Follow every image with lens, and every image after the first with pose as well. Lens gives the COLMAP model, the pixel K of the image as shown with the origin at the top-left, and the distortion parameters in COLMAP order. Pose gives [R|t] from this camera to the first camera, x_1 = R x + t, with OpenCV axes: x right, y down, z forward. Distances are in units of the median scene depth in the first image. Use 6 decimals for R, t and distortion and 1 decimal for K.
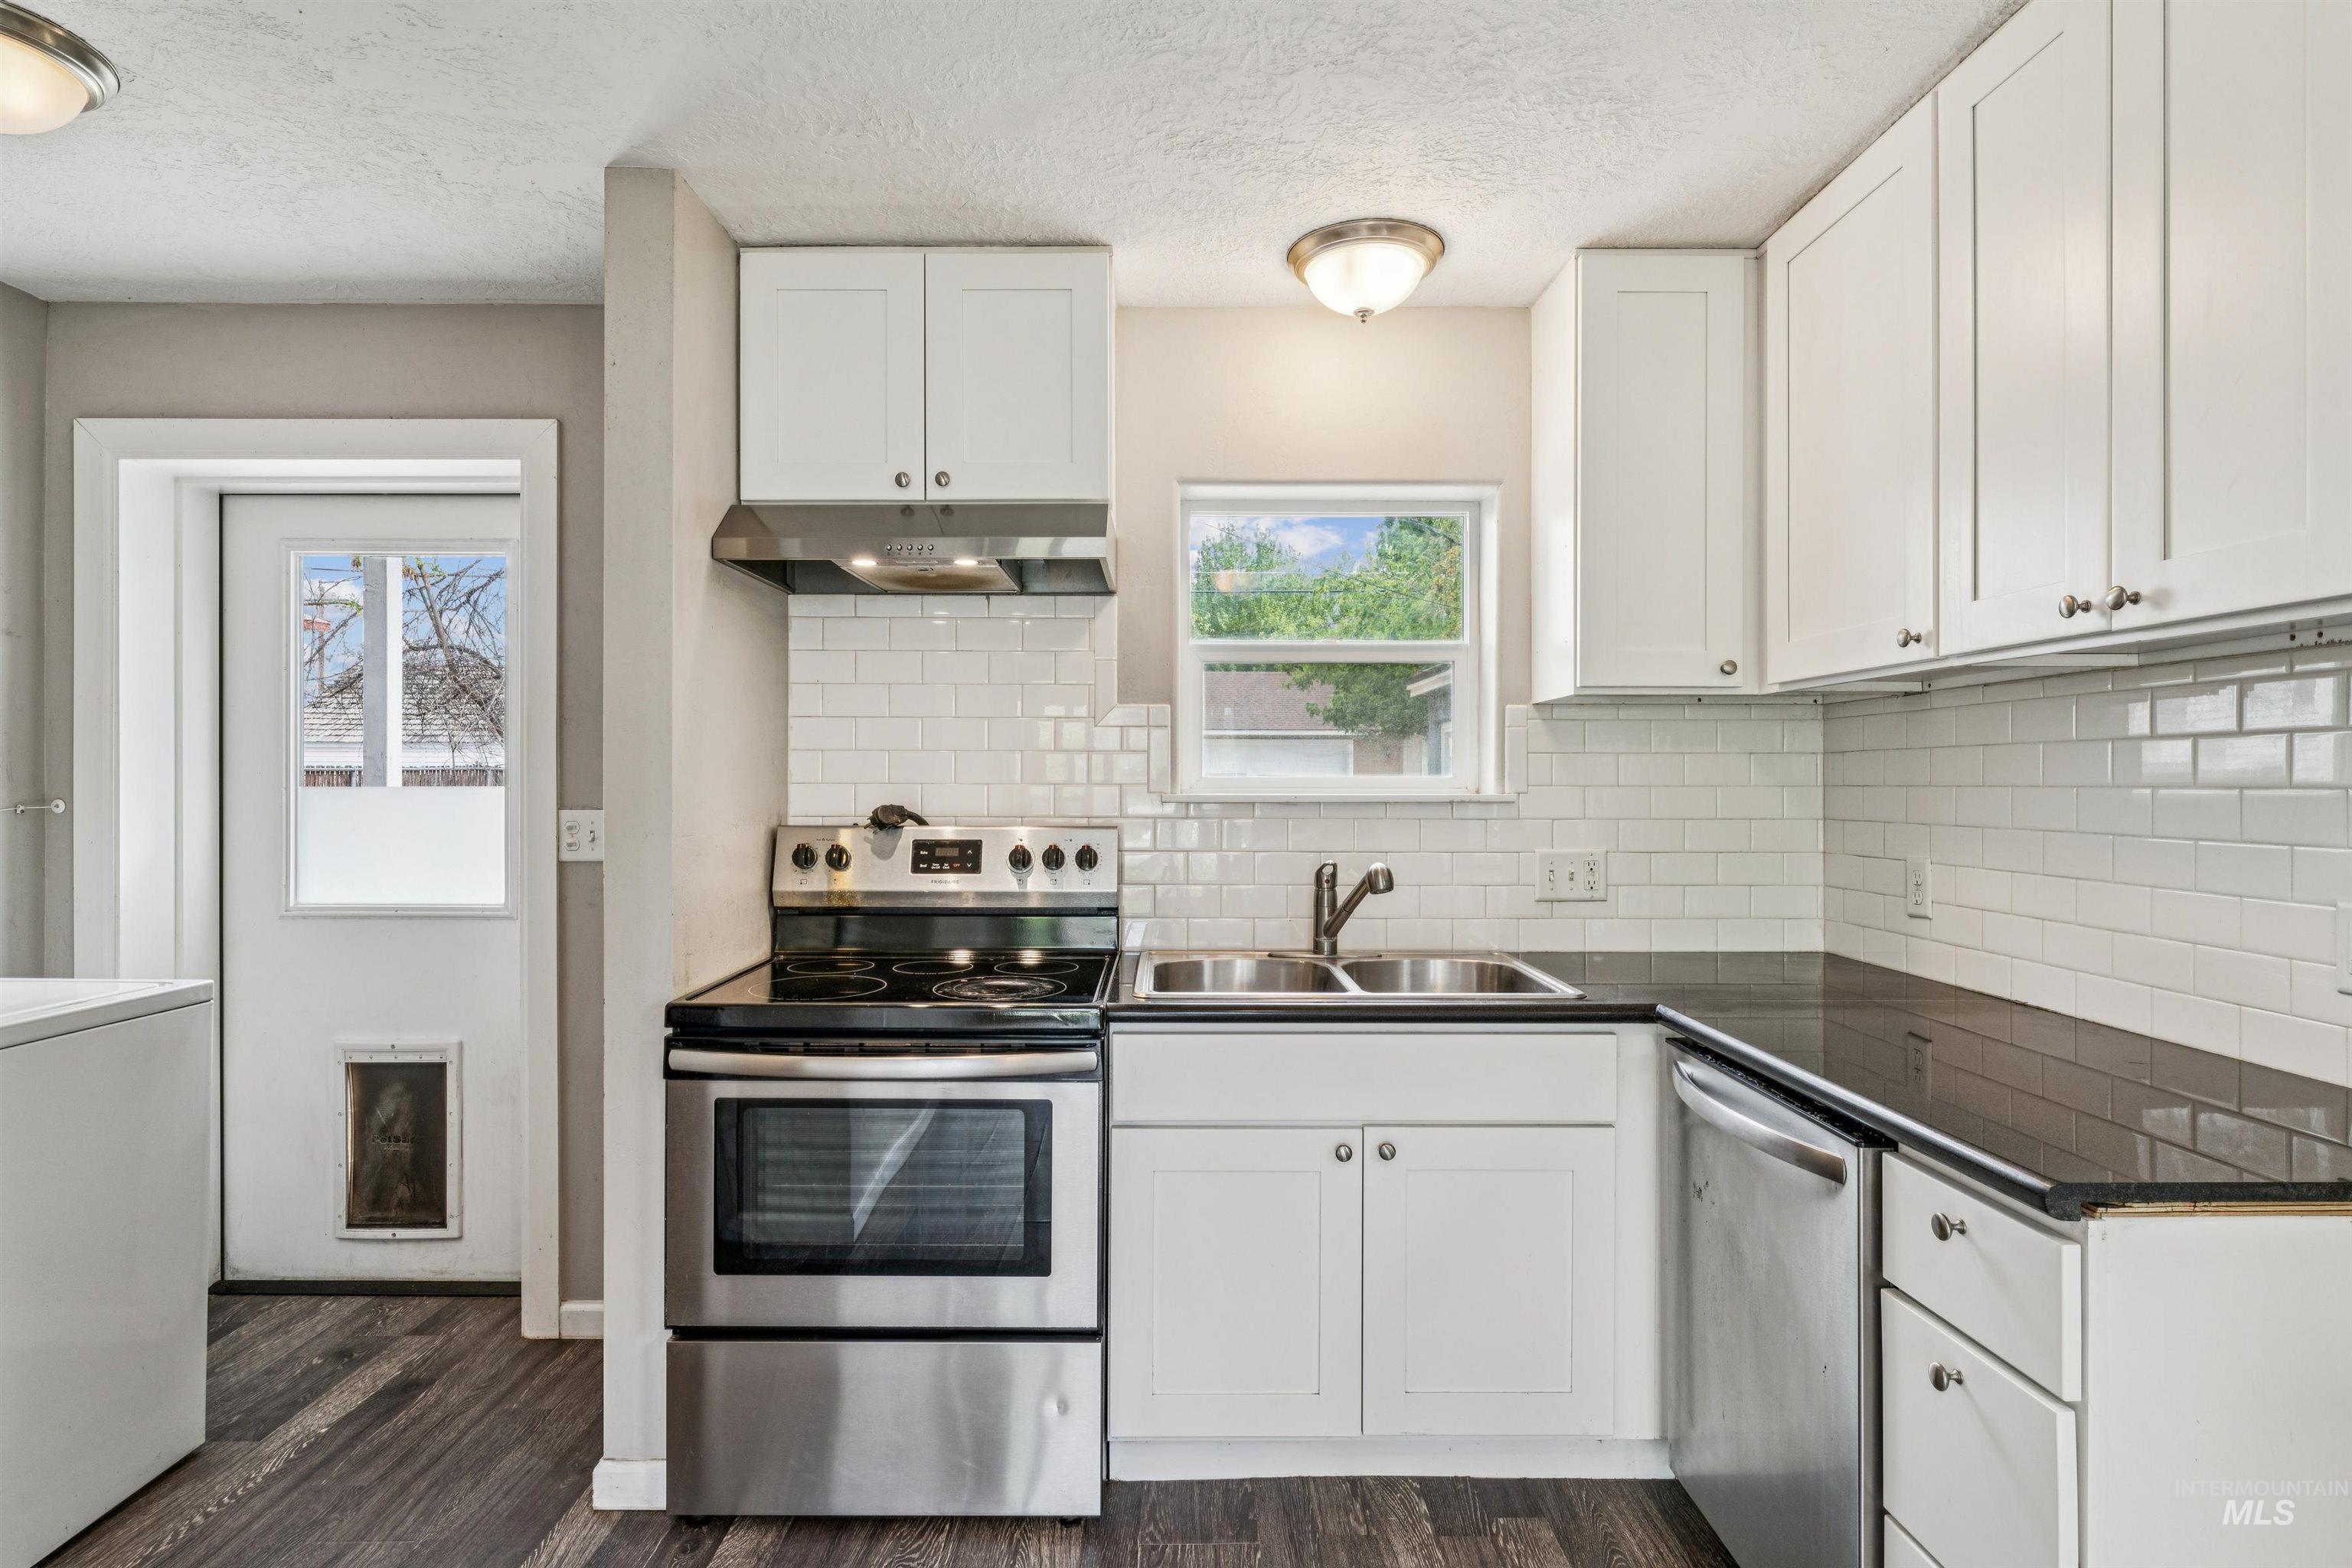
lens RADIAL K [[1193.5, 0, 1176.0], [0, 1193.5, 784.0], [0, 0, 1]] dist [-0.001390, 0.000100]
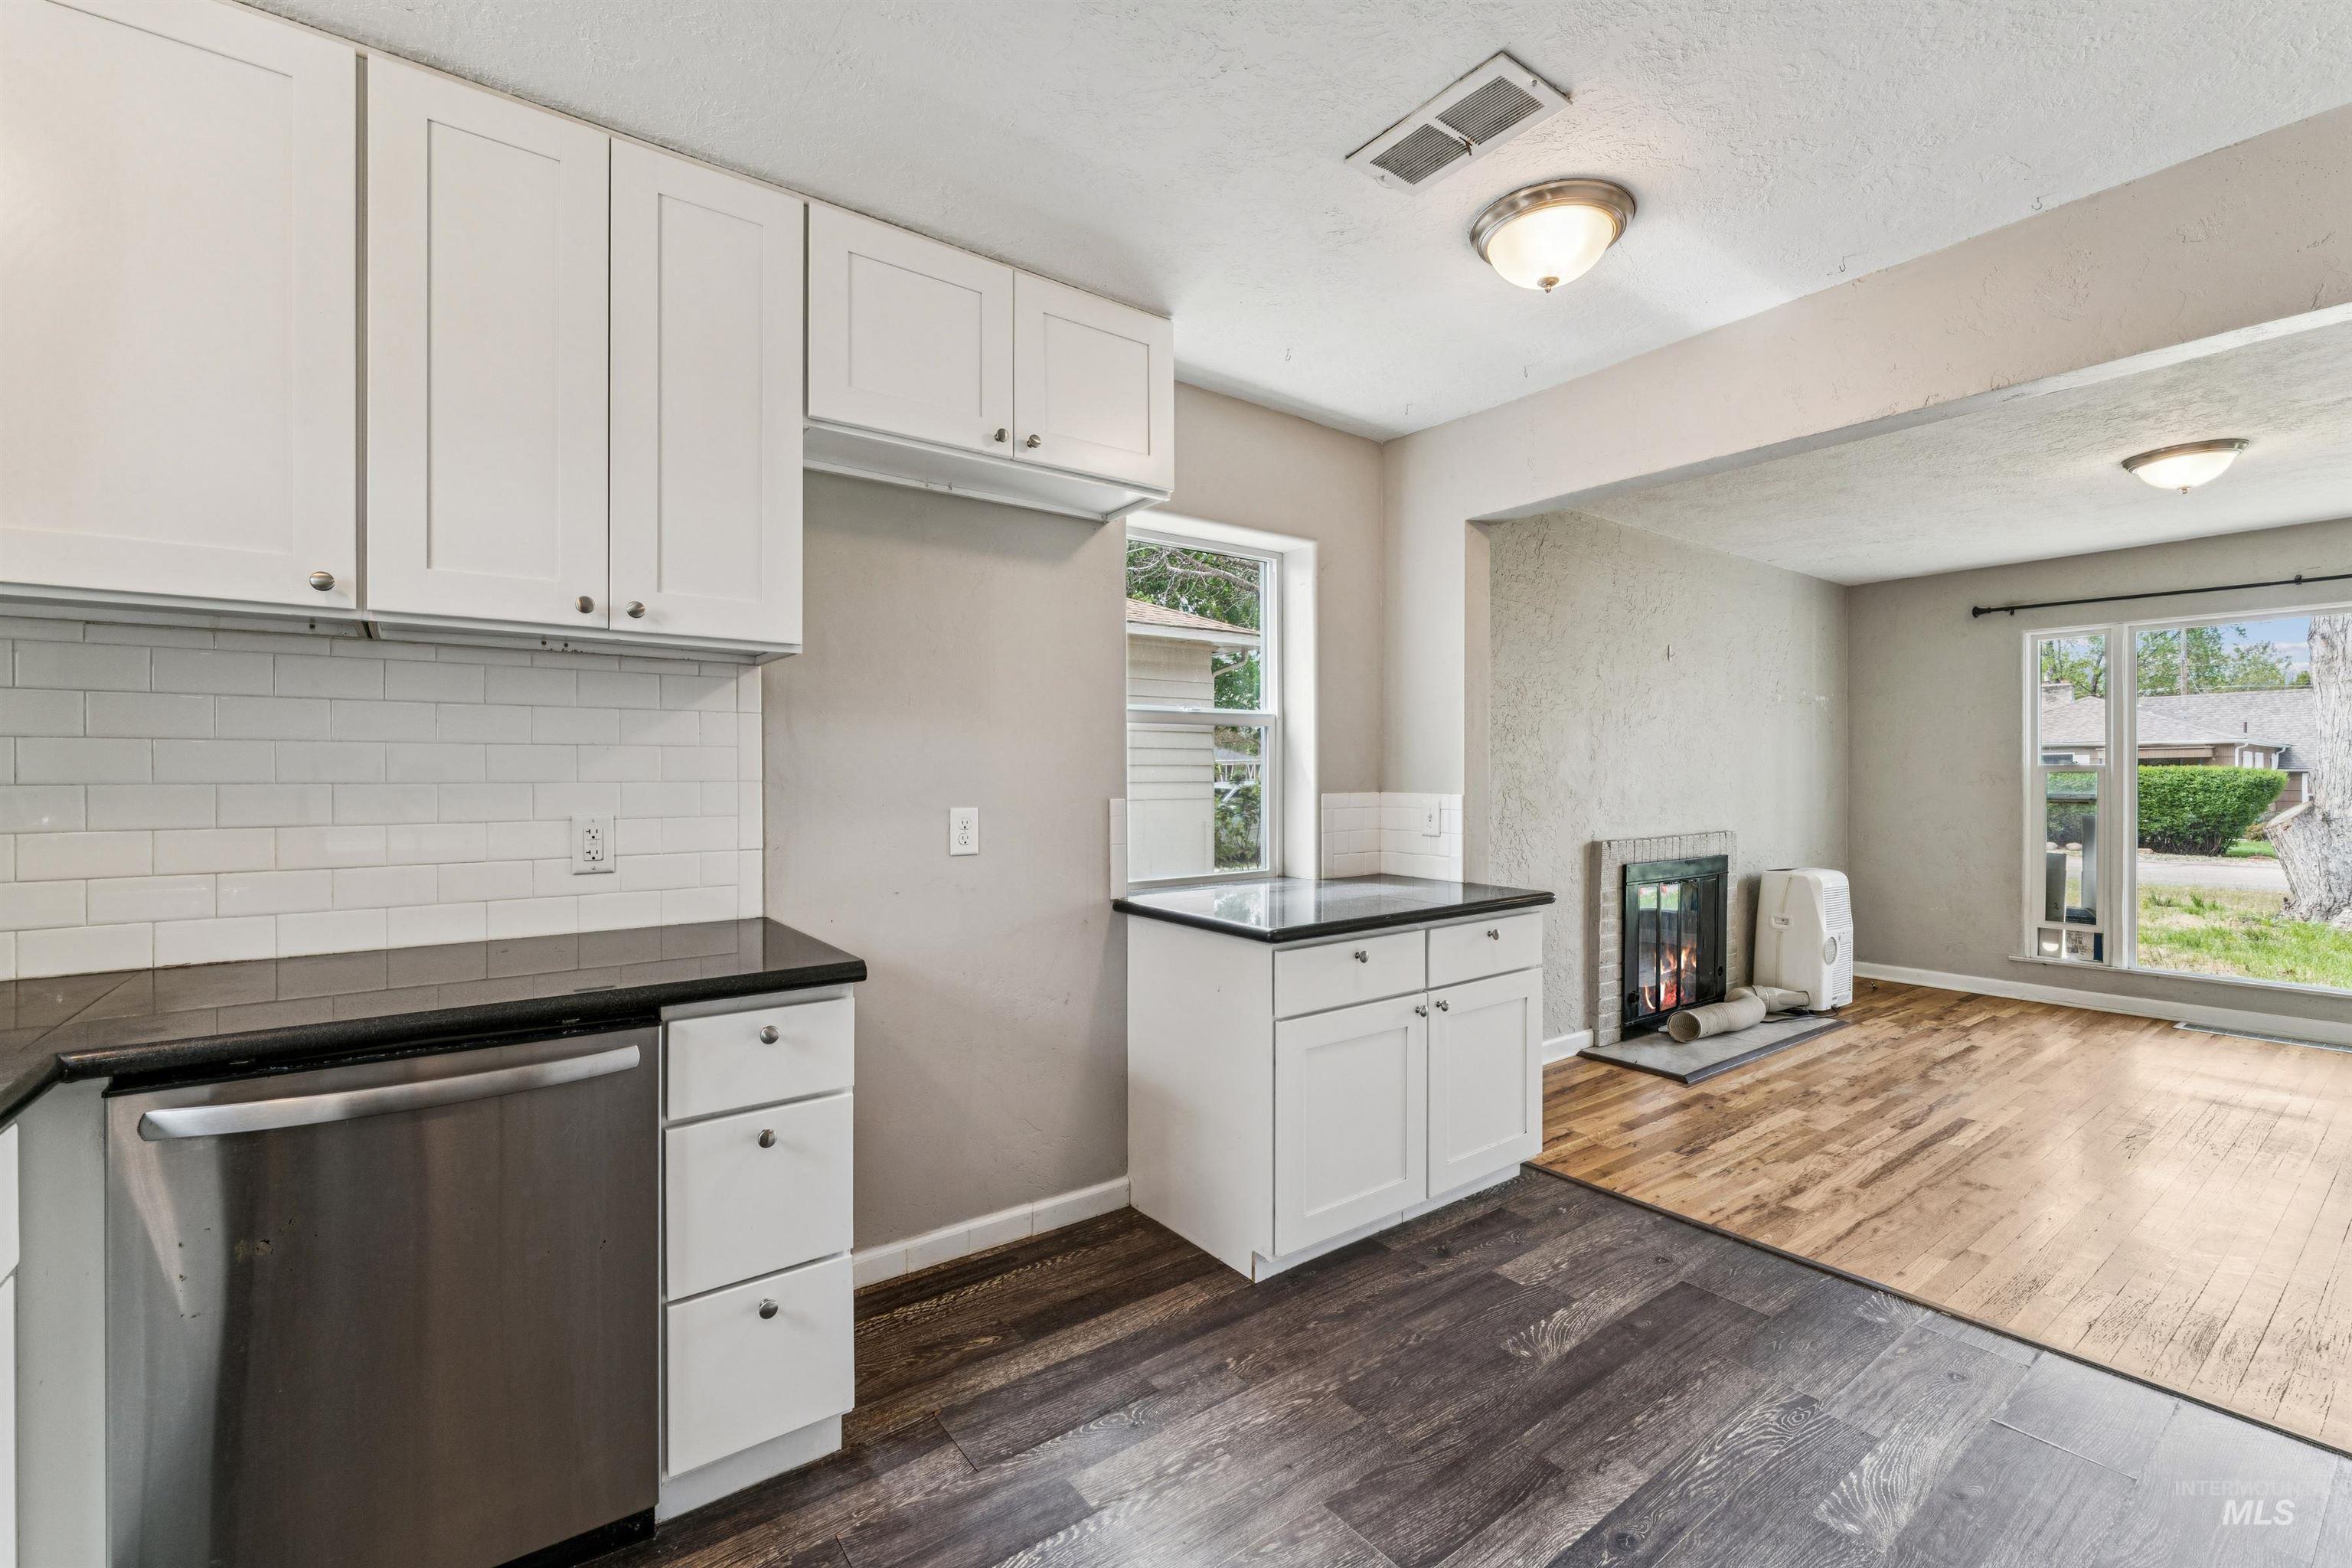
lens RADIAL K [[995.9, 0, 1176.9], [0, 995.9, 776.5], [0, 0, 1]] dist [-0.003349, 0.000132]
pose [[-0.594806, -0.001997, 0.803867, -0.322369], [0.001566, 0.999992, 0.003644, 0.023969], [-0.803868, 0.003426, -0.594798, 0.662813]]
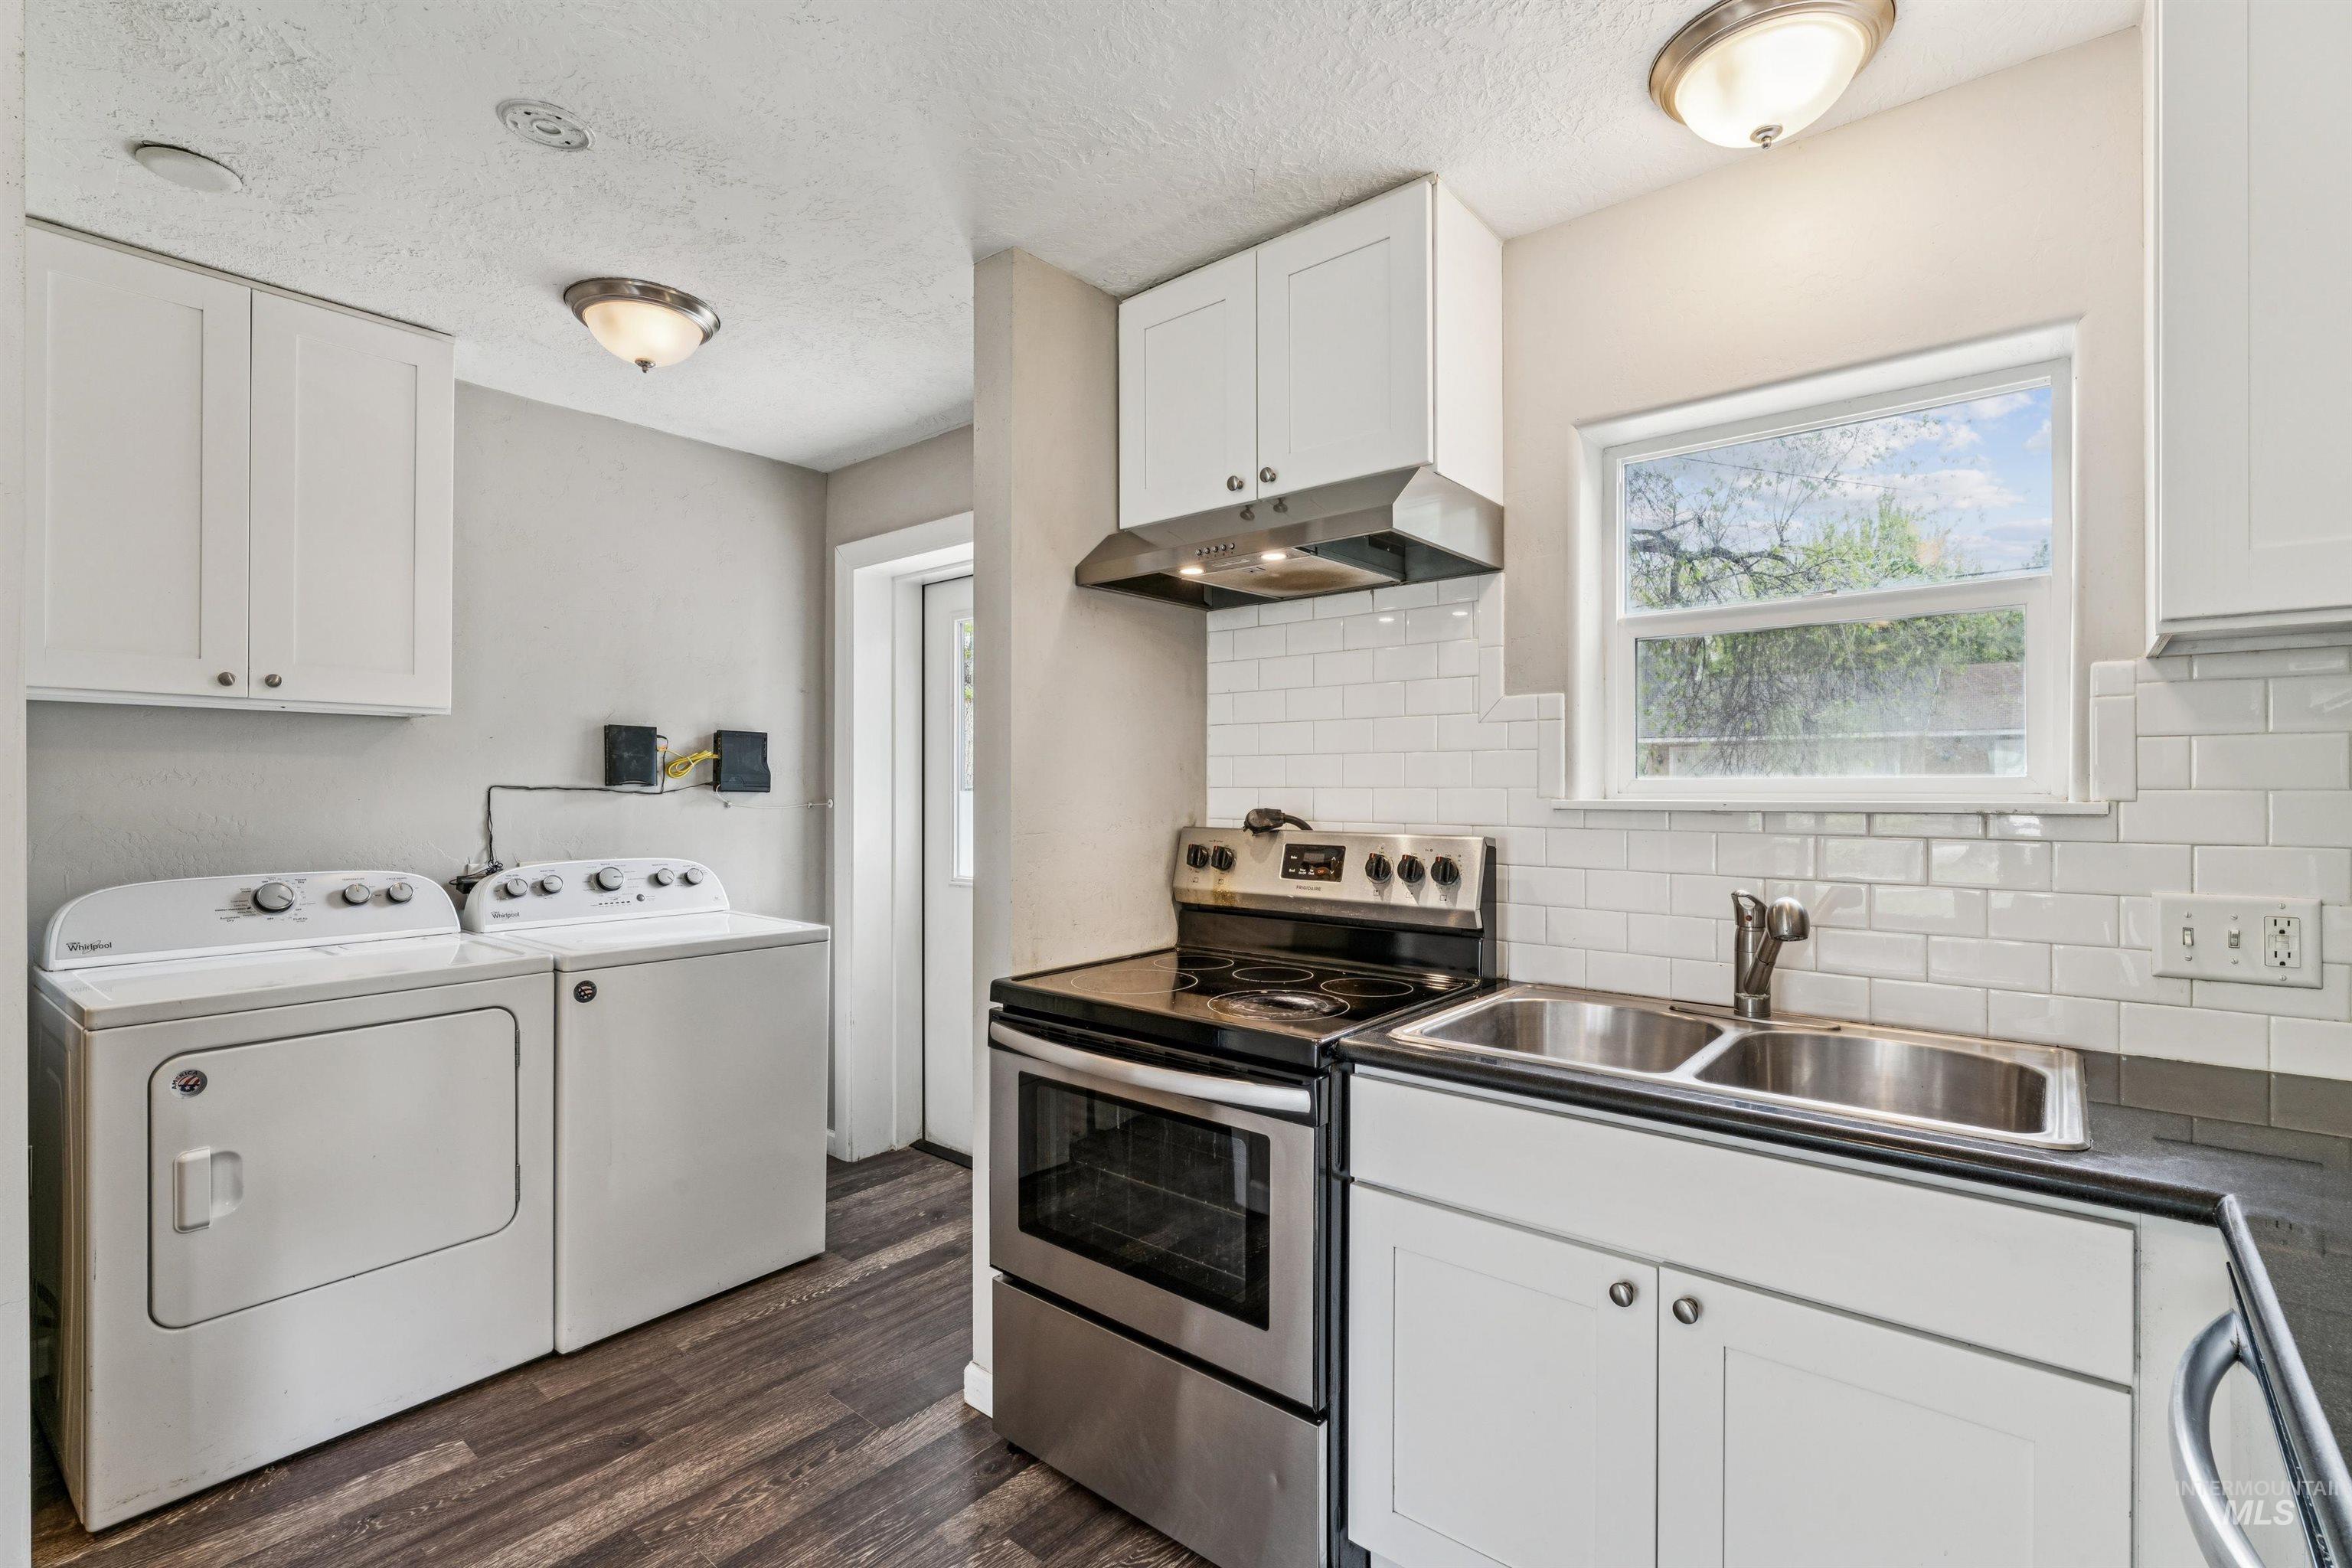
lens RADIAL K [[1056.9, 0, 1177.1], [0, 1056.9, 788.2], [0, 0, 1]] dist [-0.002379, -0.000071]
pose [[0.765572, -0.001503, -0.643349, 0.277221], [-0.000135, 0.999997, -0.002497, 0.002451], [0.643351, 0.001999, 0.765569, 0.266246]]
